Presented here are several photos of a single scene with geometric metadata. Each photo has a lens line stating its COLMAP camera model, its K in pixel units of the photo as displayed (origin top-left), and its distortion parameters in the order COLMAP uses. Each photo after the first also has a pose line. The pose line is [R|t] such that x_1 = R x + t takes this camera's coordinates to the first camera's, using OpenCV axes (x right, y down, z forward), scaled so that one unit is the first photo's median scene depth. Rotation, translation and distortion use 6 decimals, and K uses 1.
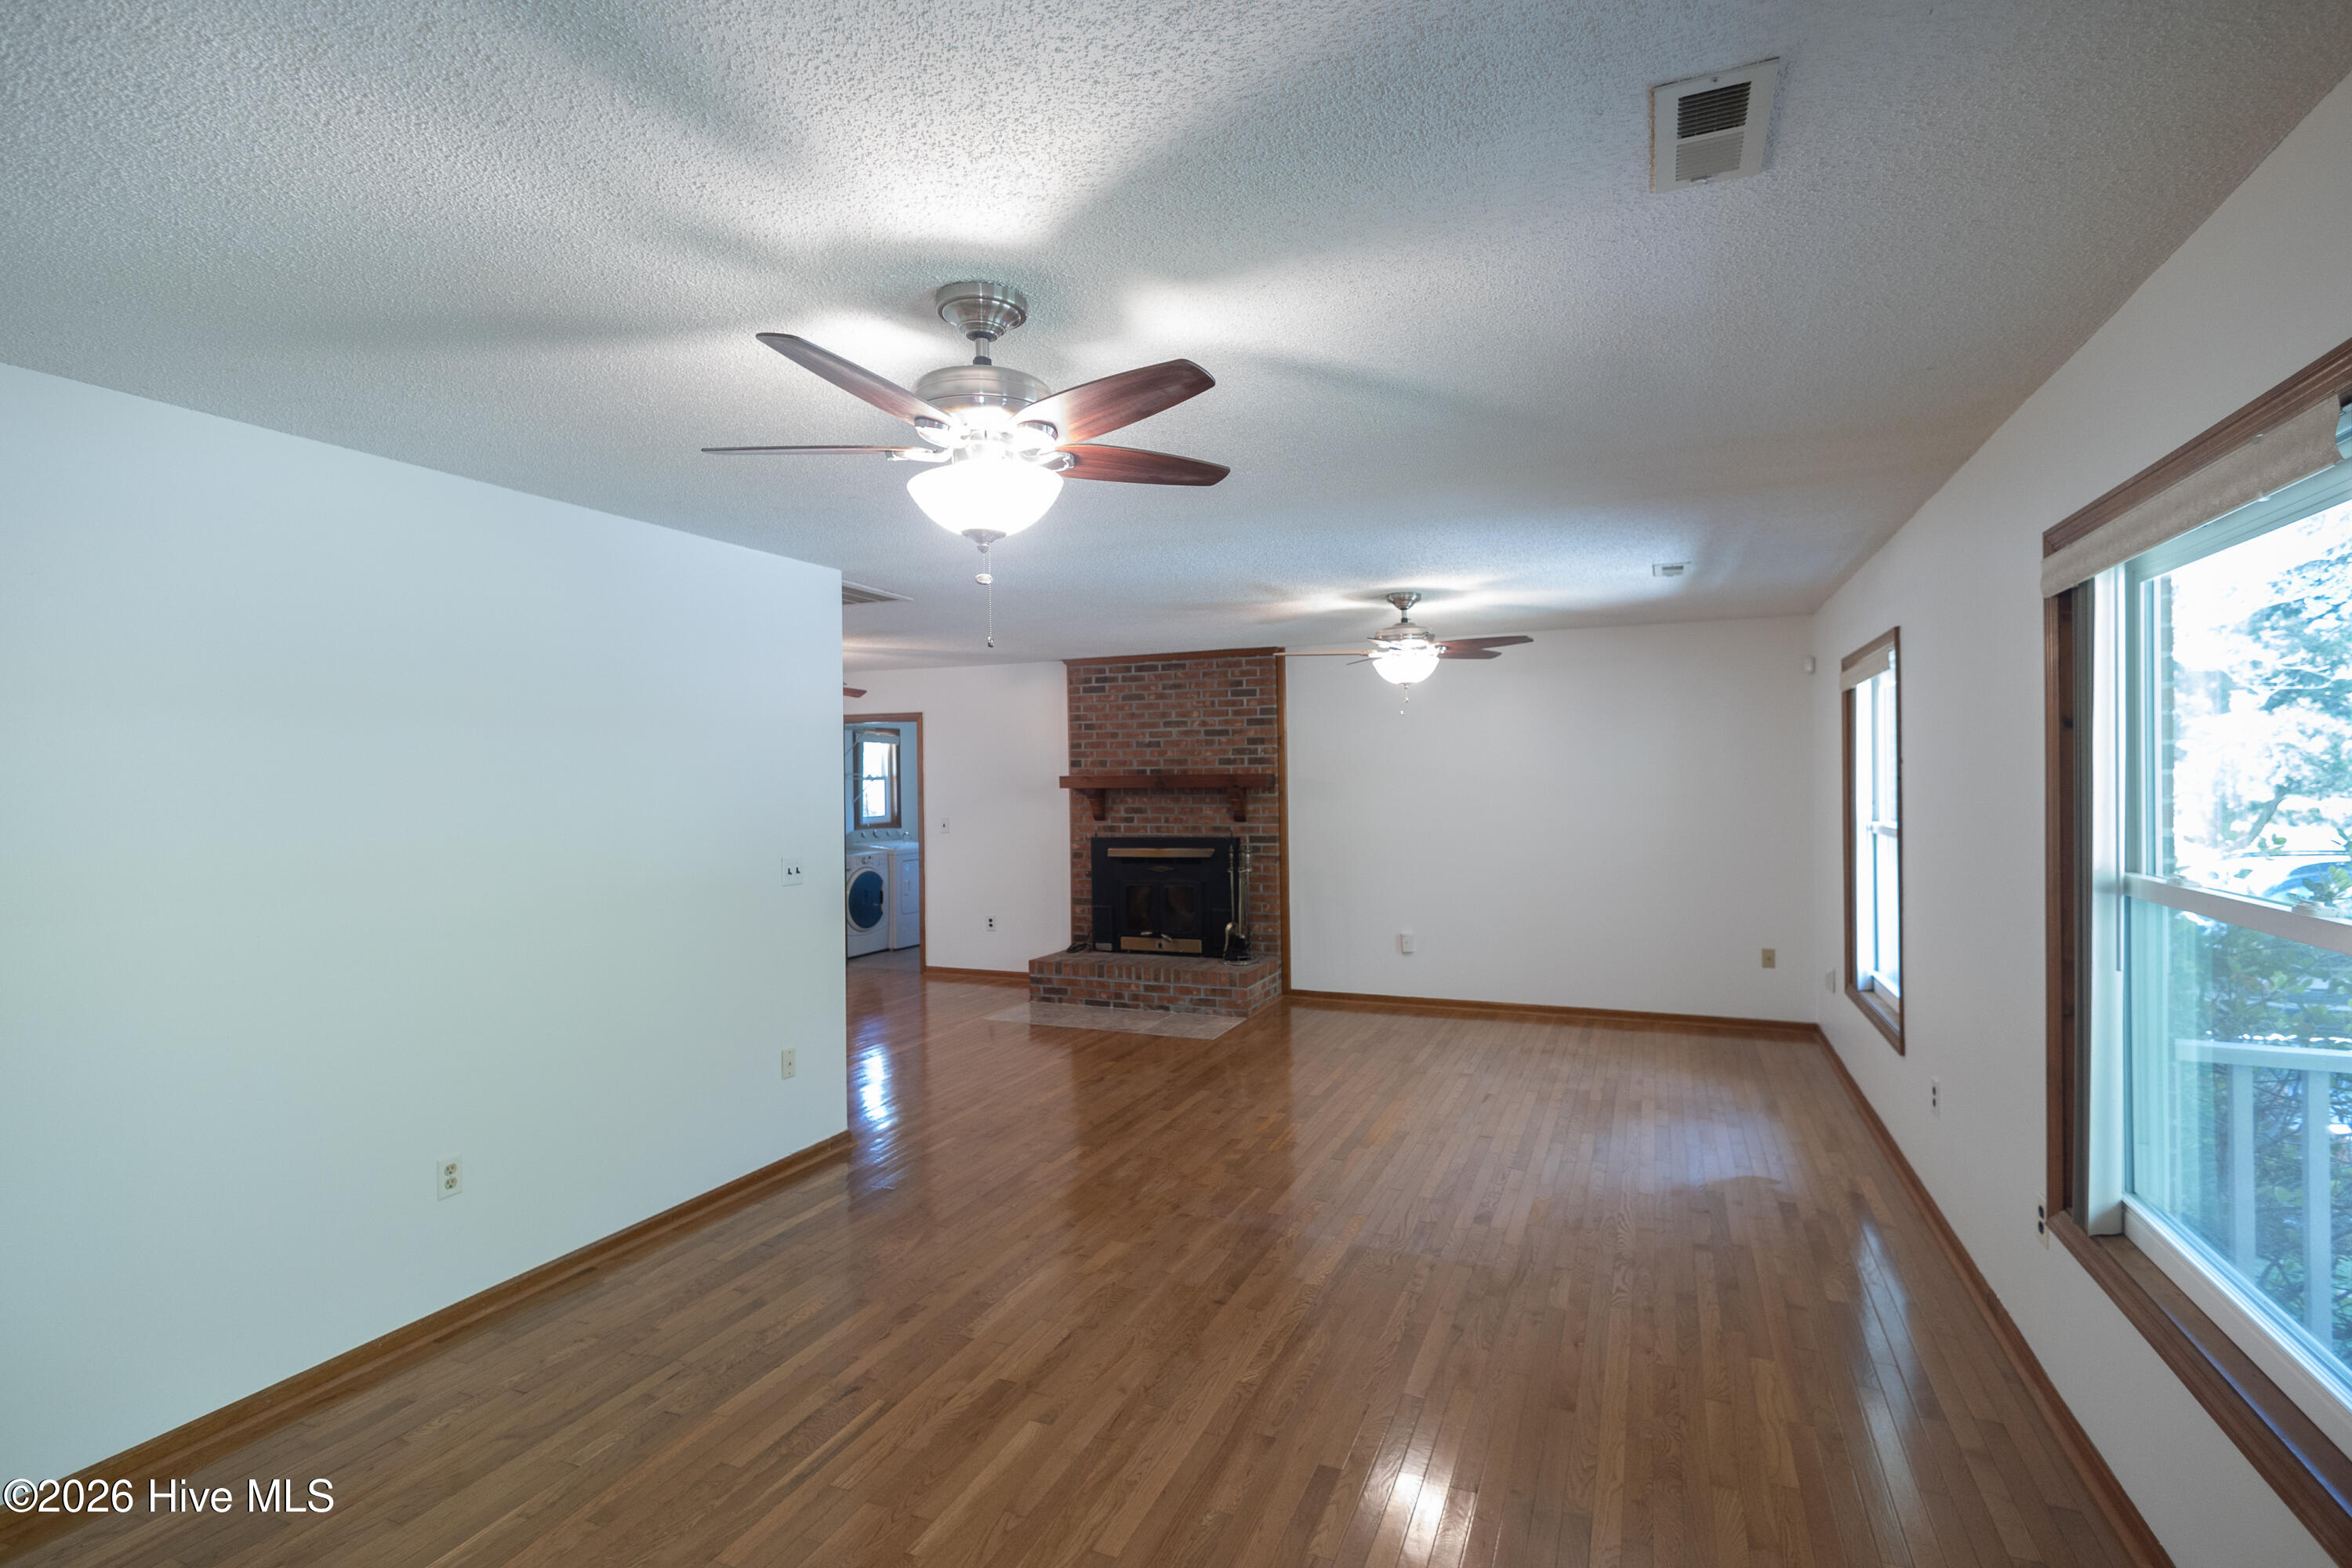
lens RADIAL K [[1084.2, 0, 1176.0], [0, 1084.2, 784.0], [0, 0, 1]] dist [0.012511, -0.000185]
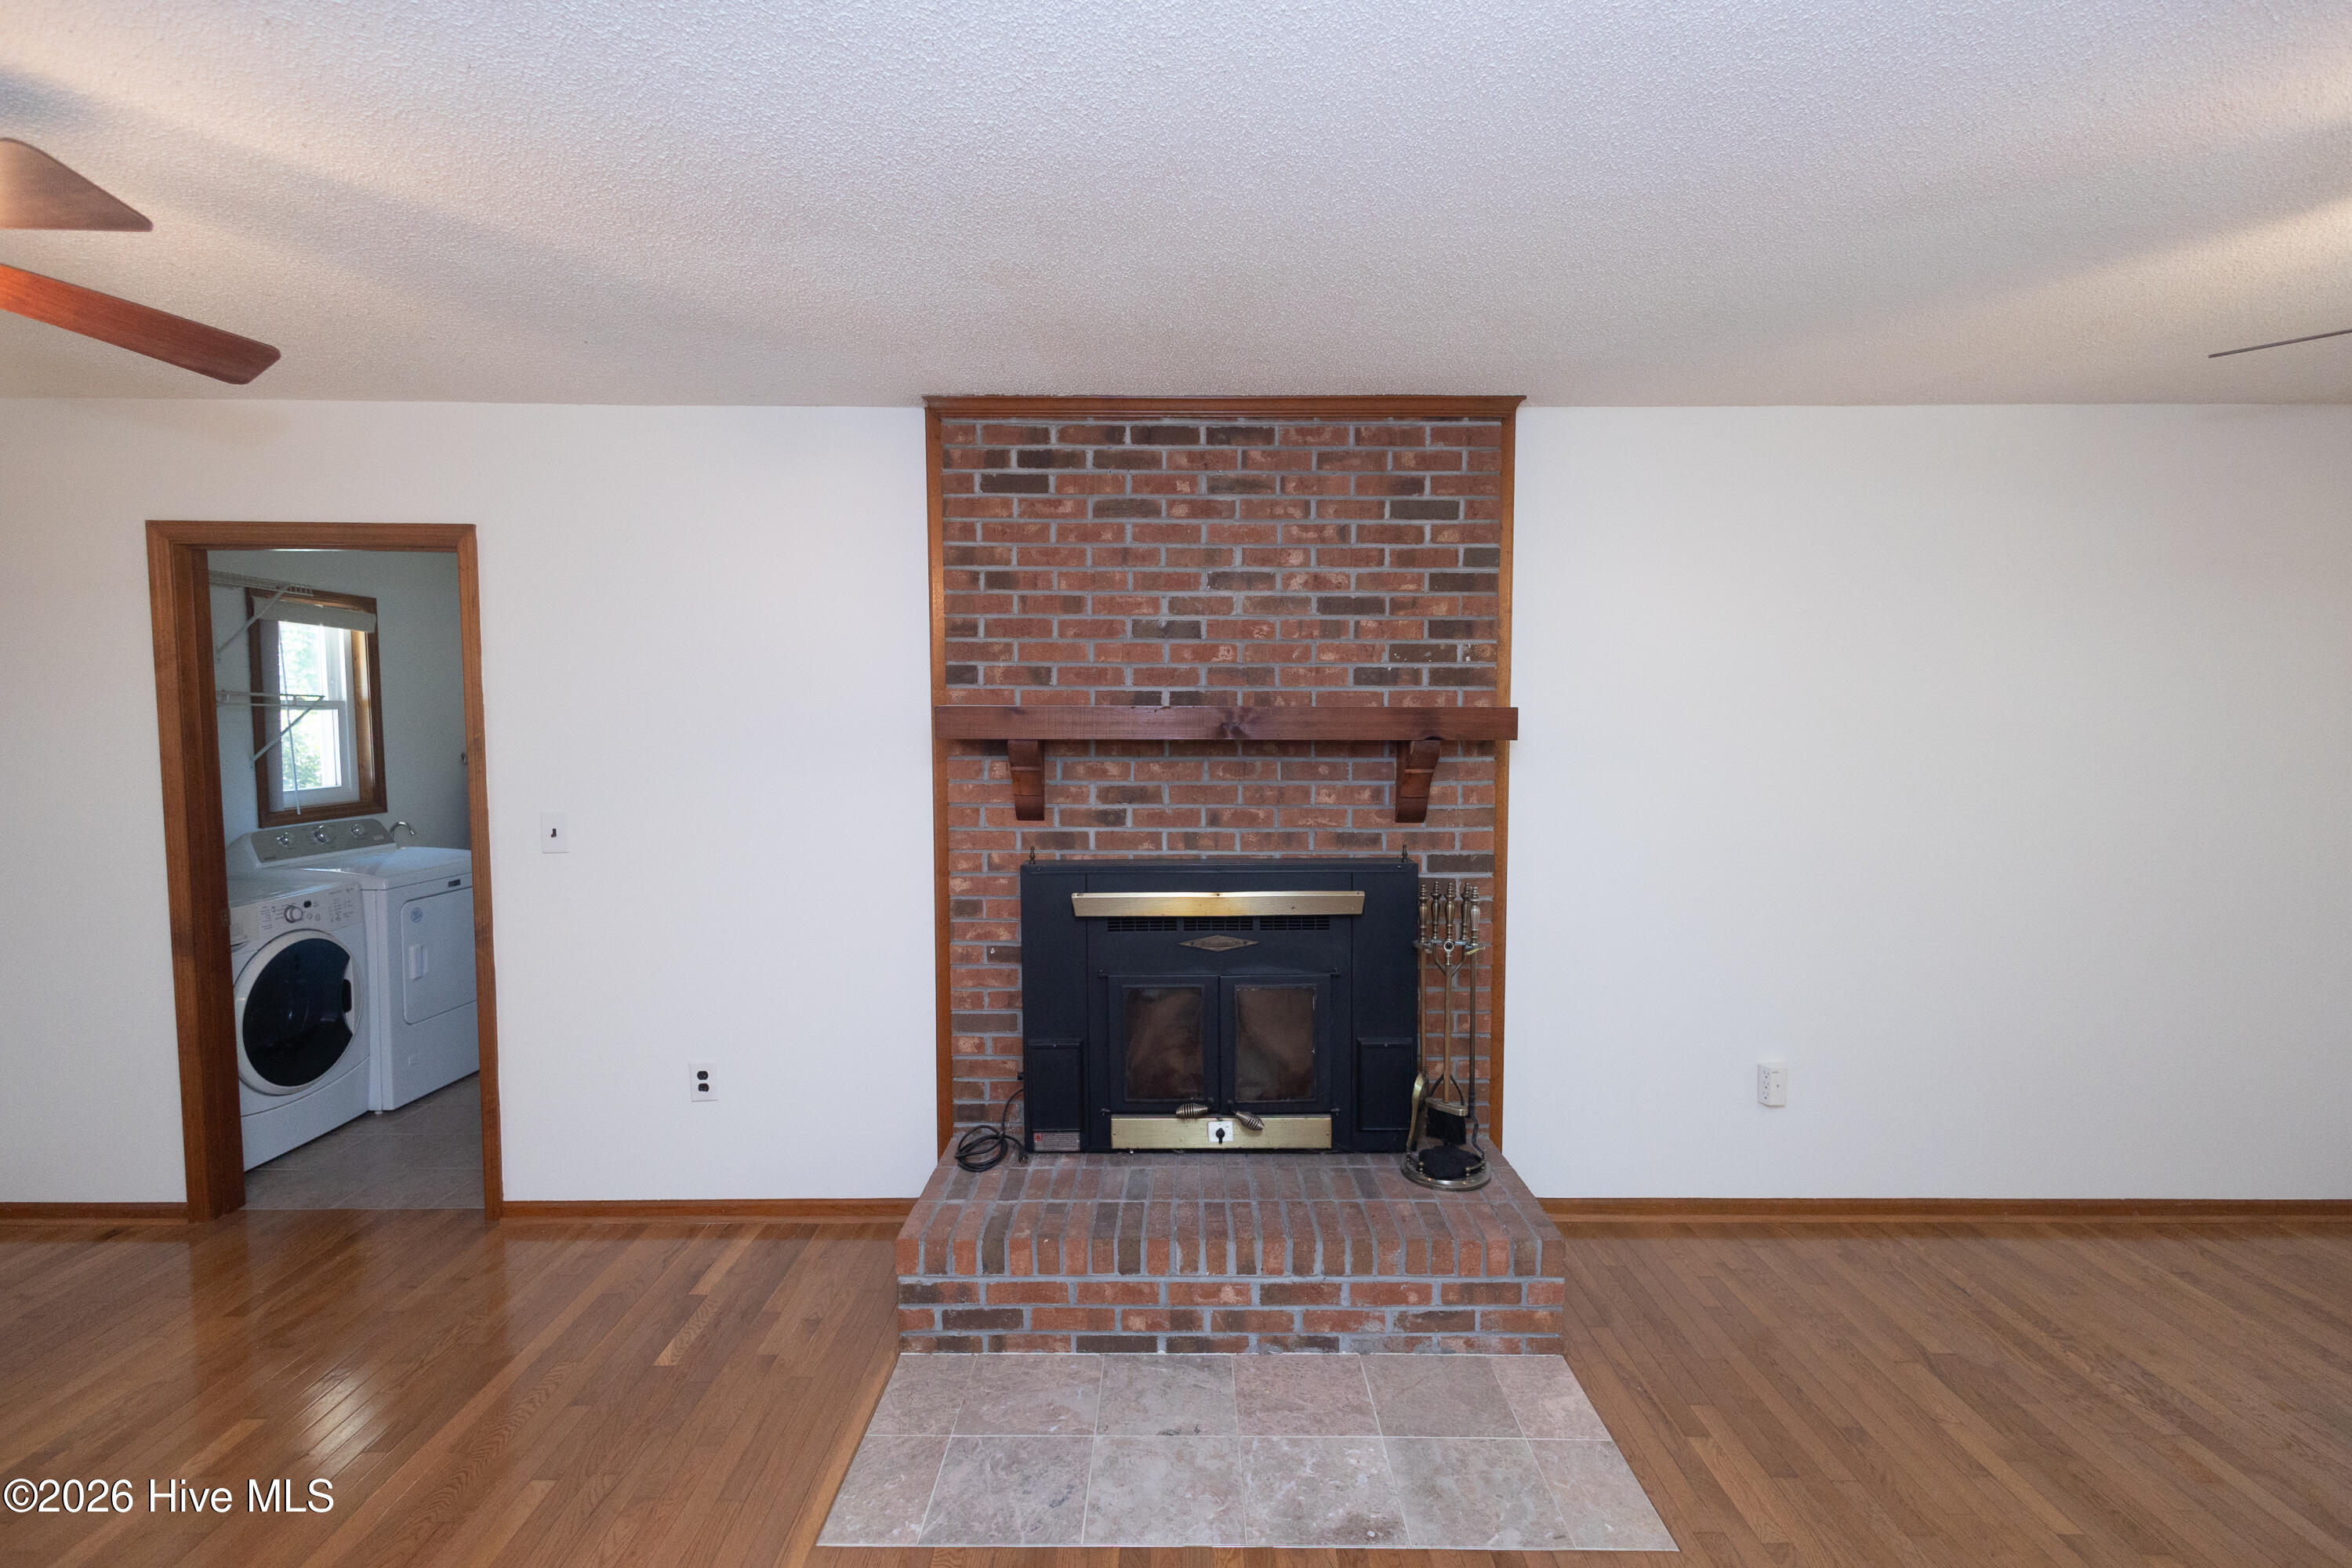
lens RADIAL K [[1084.2, 0, 1176.0], [0, 1084.2, 784.0], [0, 0, 1]] dist [0.012511, -0.000185]
pose [[0.919576, -0.012727, 0.392705, -0.181312], [-0.010871, 0.998269, 0.057808, -0.002974], [-0.392761, -0.057428, 0.917846, 0.632858]]
